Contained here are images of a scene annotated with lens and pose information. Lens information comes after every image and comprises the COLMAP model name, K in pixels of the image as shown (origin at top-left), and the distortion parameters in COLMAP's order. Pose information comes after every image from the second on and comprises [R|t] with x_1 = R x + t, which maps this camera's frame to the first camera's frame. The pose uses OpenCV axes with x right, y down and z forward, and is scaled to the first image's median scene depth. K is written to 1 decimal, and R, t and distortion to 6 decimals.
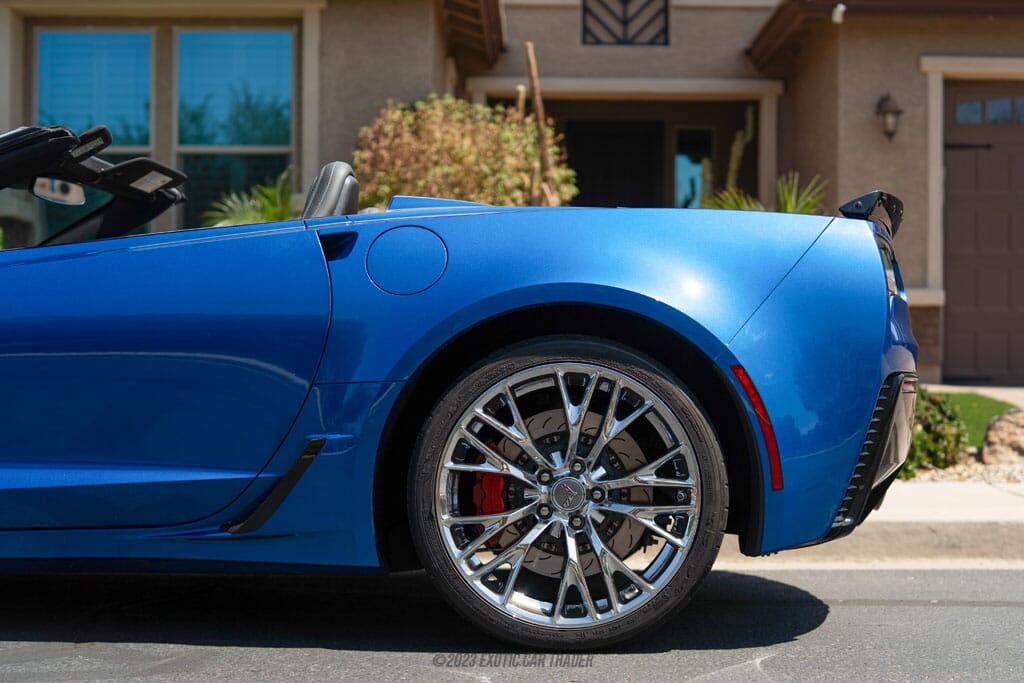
lens RADIAL K [[1803.9, 0, 512.0], [0, 1803.9, 341.5], [0, 0, 1]] dist [-0.034435, -0.046342]
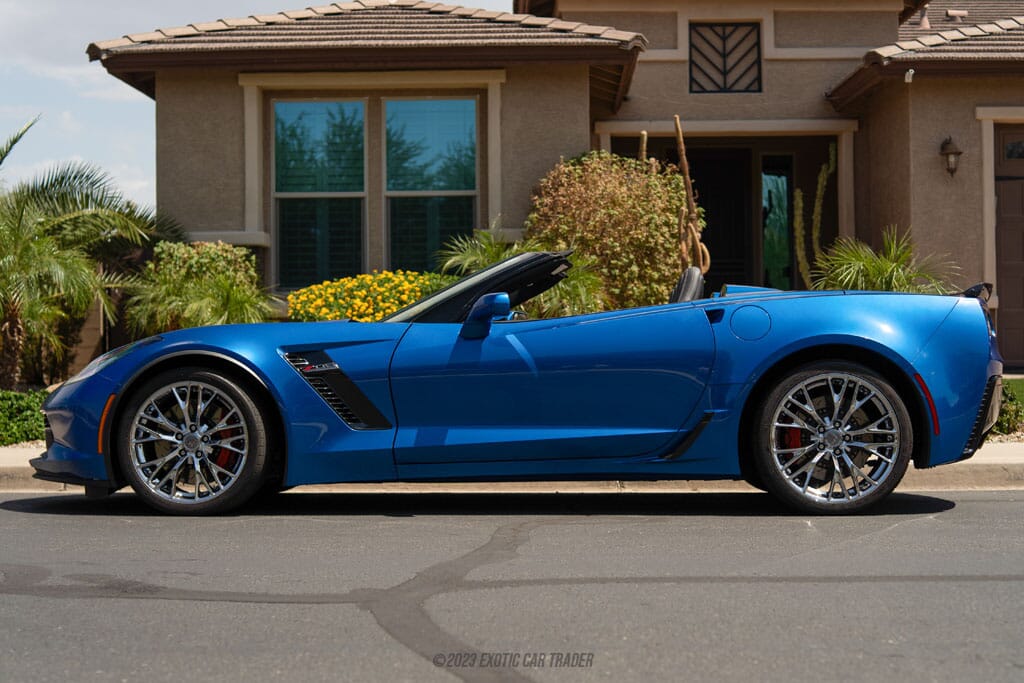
lens RADIAL K [[1713.8, 0, 512.0], [0, 1713.8, 305.3], [0, 0, 1]] dist [-0.047457, -0.067948]
pose [[0.999234, -0.012840, -0.036971, -0.253392], [0.012248, 0.999794, -0.016195, -0.037172], [0.037171, 0.015730, 0.999185, -0.924582]]
